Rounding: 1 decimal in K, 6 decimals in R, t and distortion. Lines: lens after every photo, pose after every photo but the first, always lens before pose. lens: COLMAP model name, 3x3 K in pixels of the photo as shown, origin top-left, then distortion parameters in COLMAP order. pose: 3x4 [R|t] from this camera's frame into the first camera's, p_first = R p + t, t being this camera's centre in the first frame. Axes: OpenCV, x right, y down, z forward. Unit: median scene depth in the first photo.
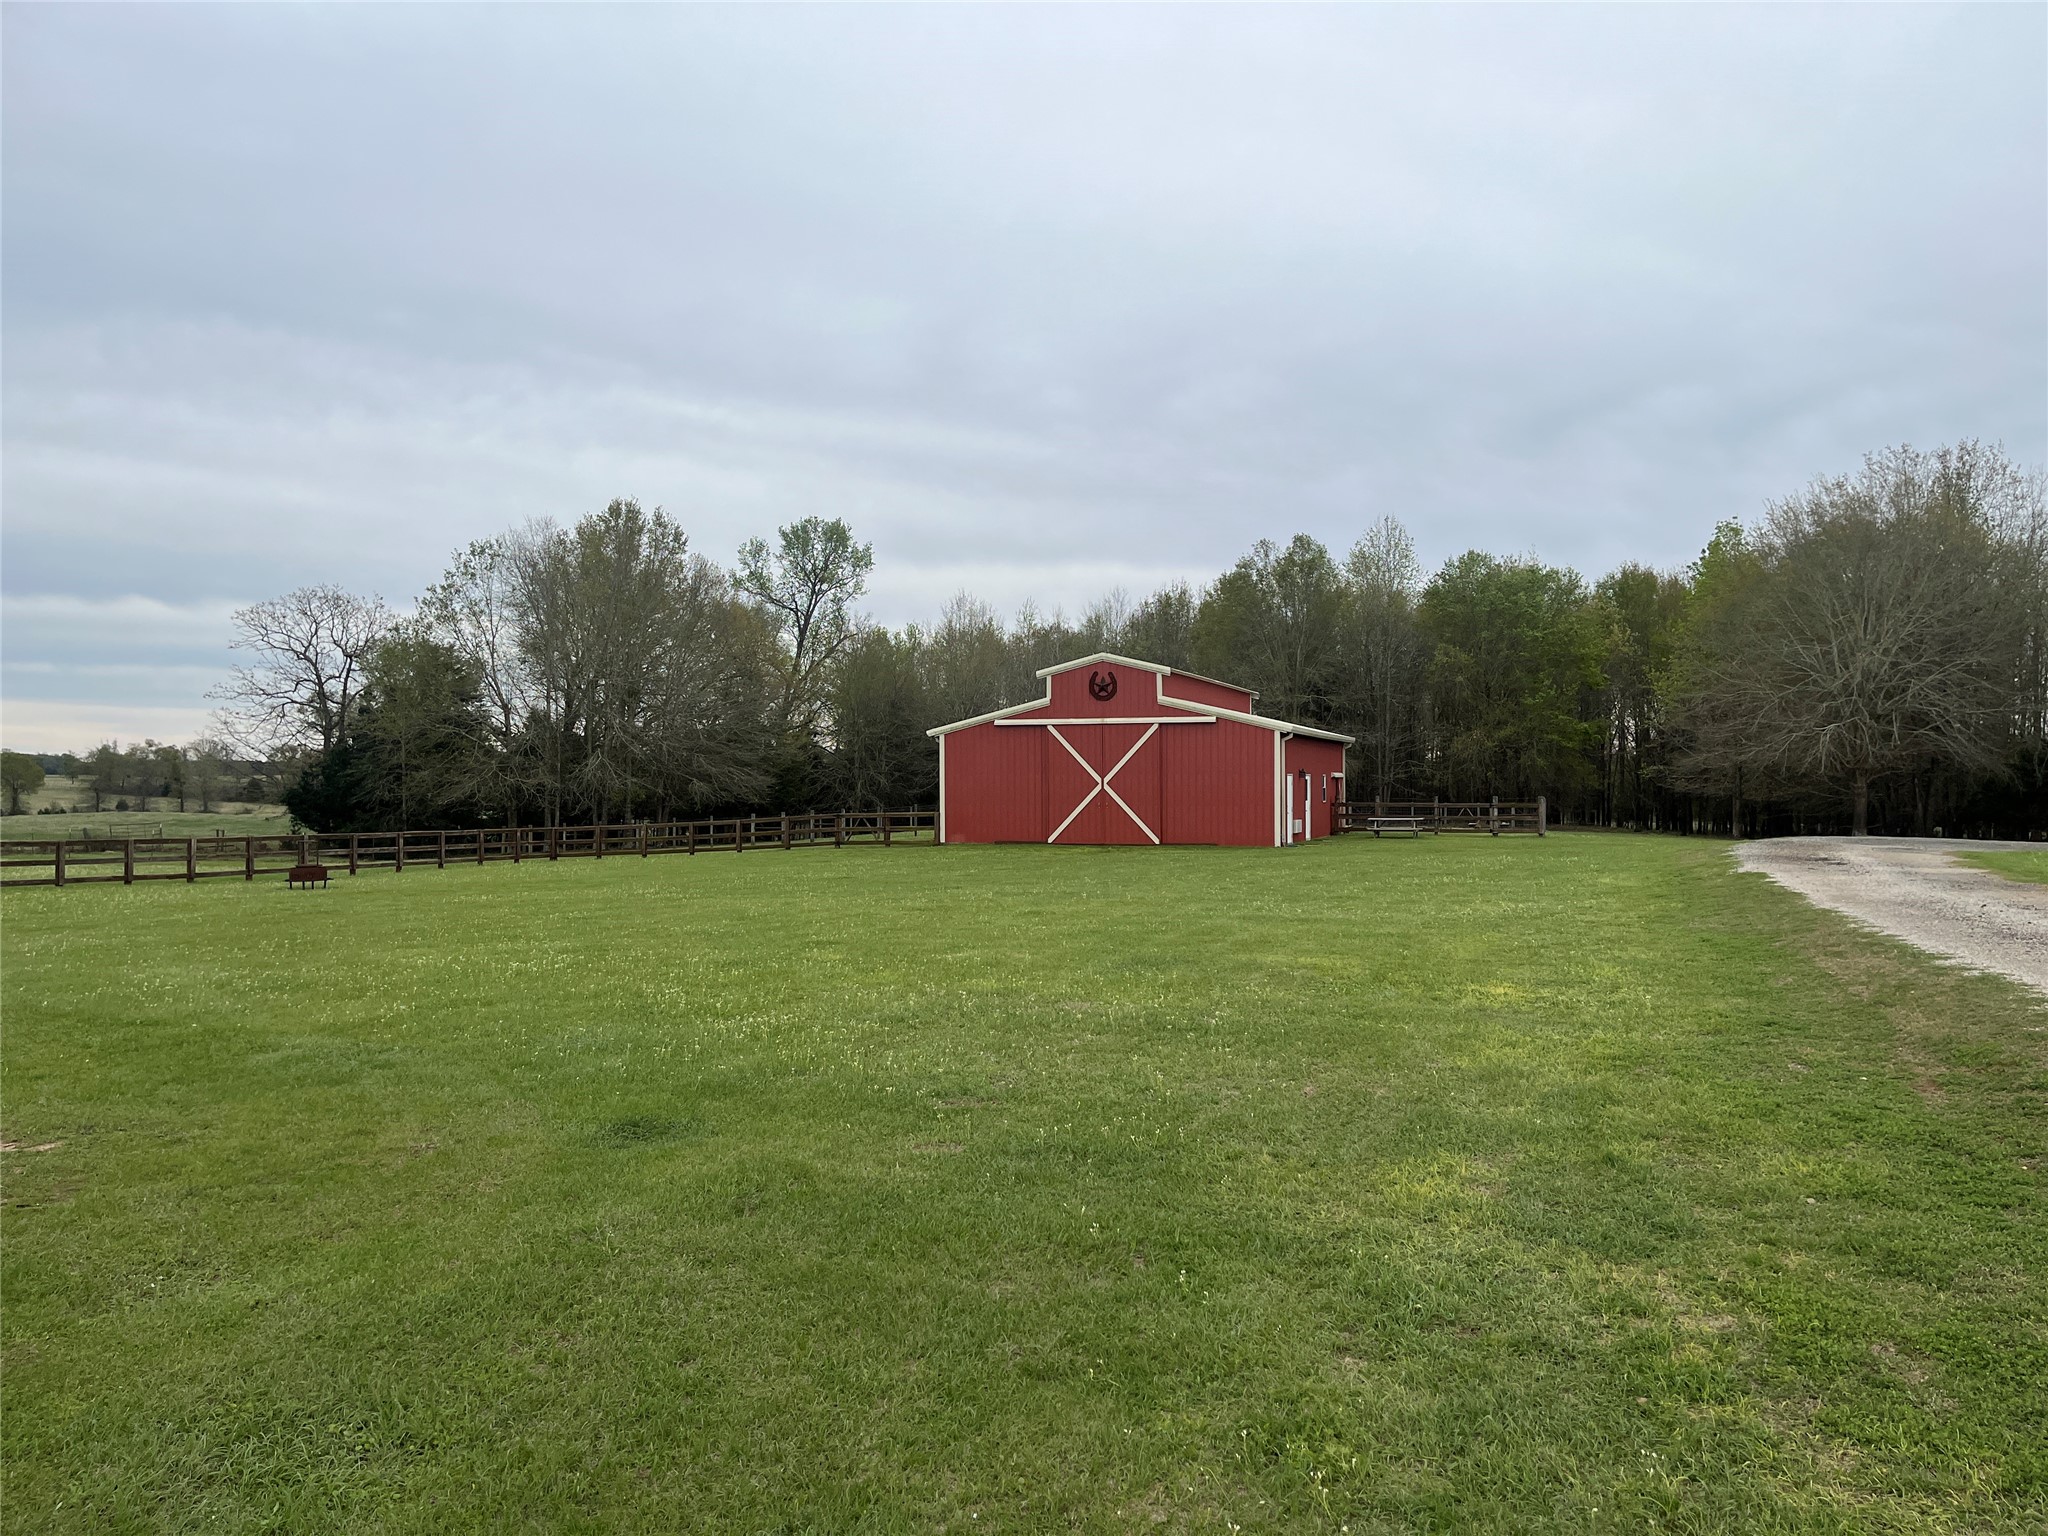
lens RADIAL K [[1539.1, 0, 1019.7], [0, 1539.1, 772.7], [0, 0, 1]] dist [0.075850, -0.102777]
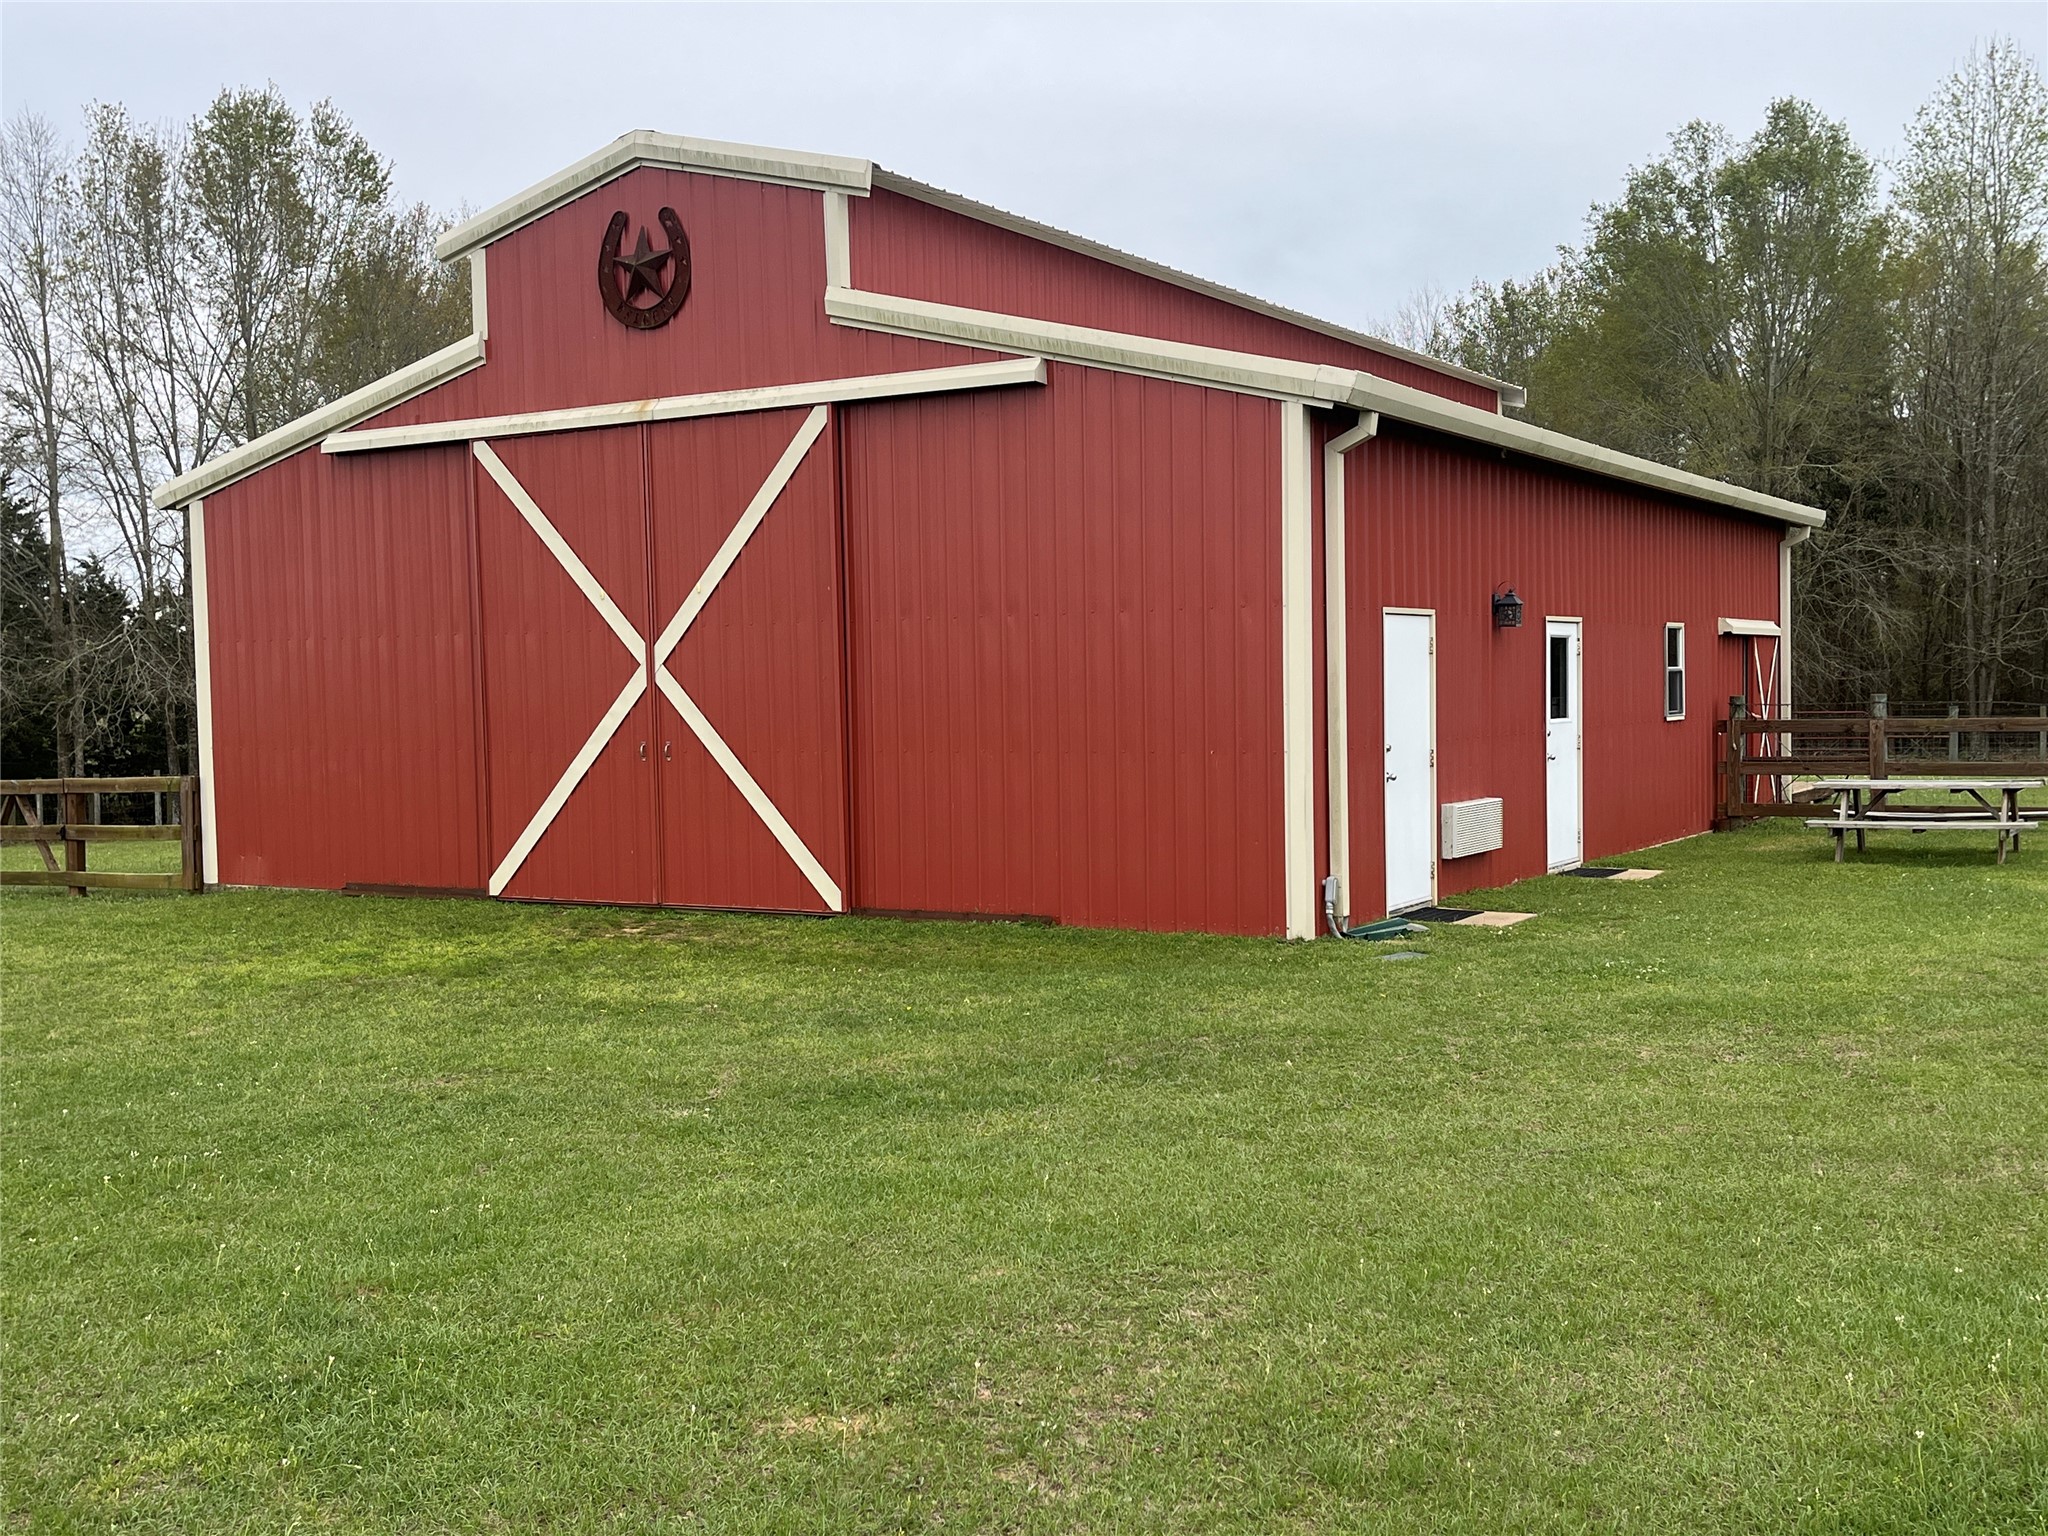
lens RADIAL K [[2086.9, 0, 1028.7], [0, 2086.9, 765.3], [0, 0, 1]] dist [0.062435, 0.000000]
pose [[0.977209, -0.008248, -0.212121, 0.183585], [0.017470, 0.998980, 0.041639, 0.010348], [0.211561, -0.044396, 0.976356, 0.673515]]
